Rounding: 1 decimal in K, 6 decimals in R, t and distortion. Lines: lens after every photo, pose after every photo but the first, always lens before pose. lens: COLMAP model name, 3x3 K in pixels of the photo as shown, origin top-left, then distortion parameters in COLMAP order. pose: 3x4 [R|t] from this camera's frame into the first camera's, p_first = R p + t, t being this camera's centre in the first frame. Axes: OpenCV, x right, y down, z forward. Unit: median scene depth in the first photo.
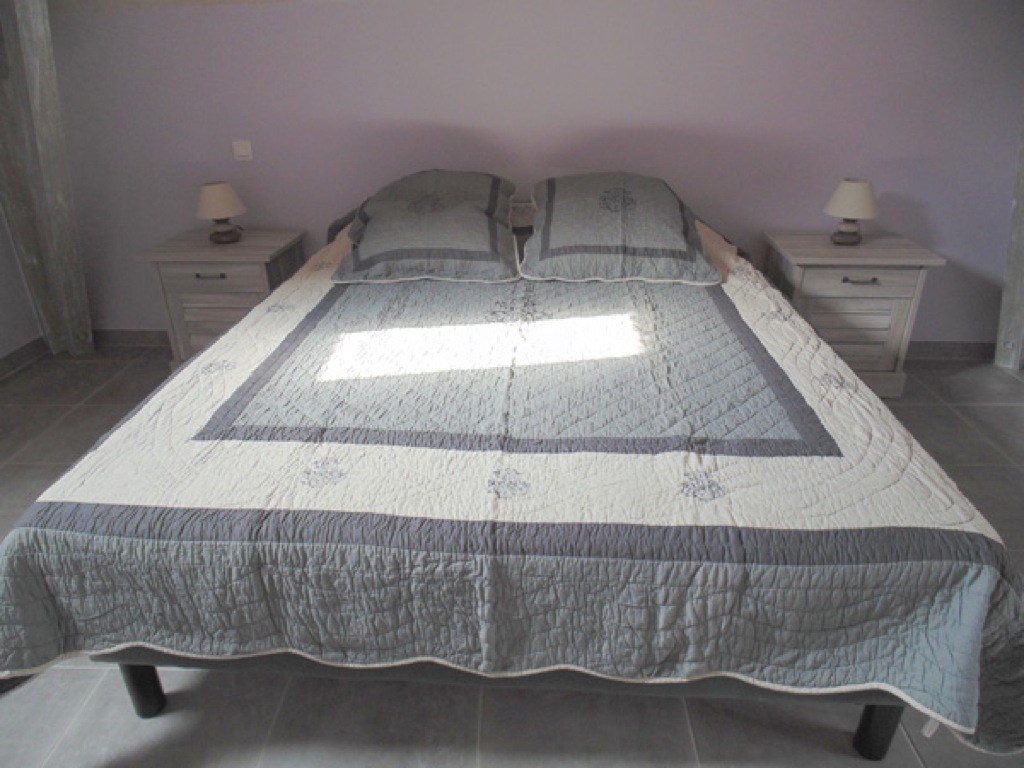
lens RADIAL K [[672.6, 0, 512.8], [0, 672.6, 379.7], [0, 0, 1]] dist [-0.015645, -0.001586]
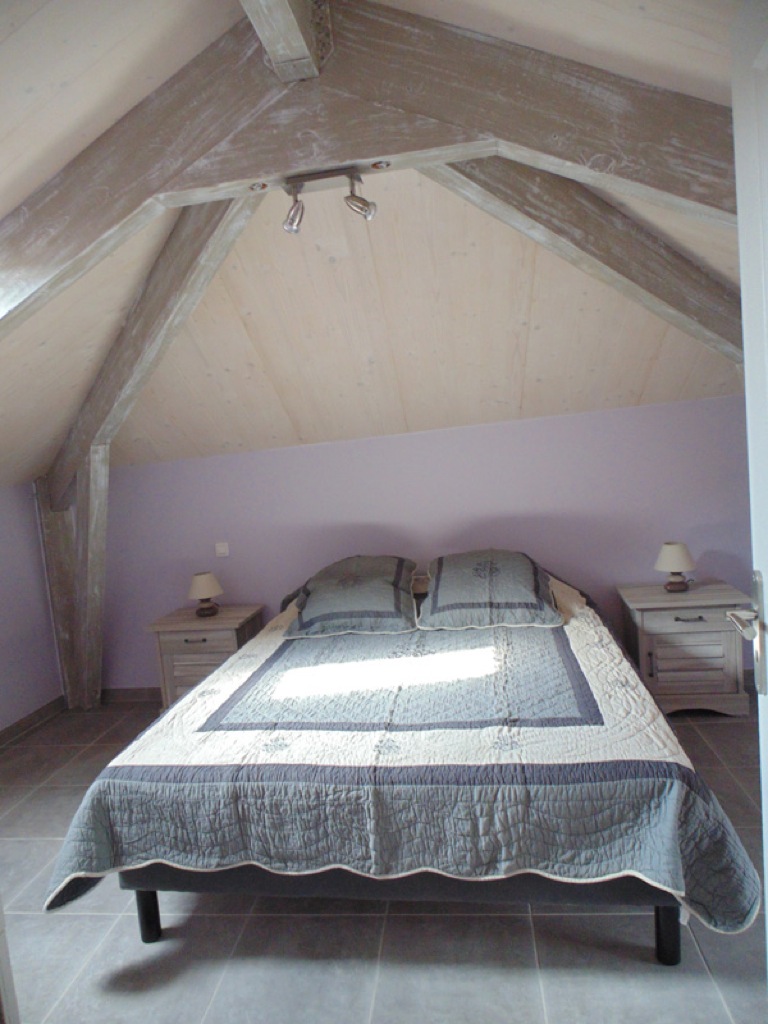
lens RADIAL K [[672.6, 0, 381.7], [0, 672.6, 513.4], [0, 0, 1]] dist [-0.015645, -0.001586]
pose [[0.992006, -0.067199, -0.106814, 0.162416], [0.026752, 0.939171, -0.342406, 0.152620], [0.123326, 0.336811, 0.933461, -0.594512]]
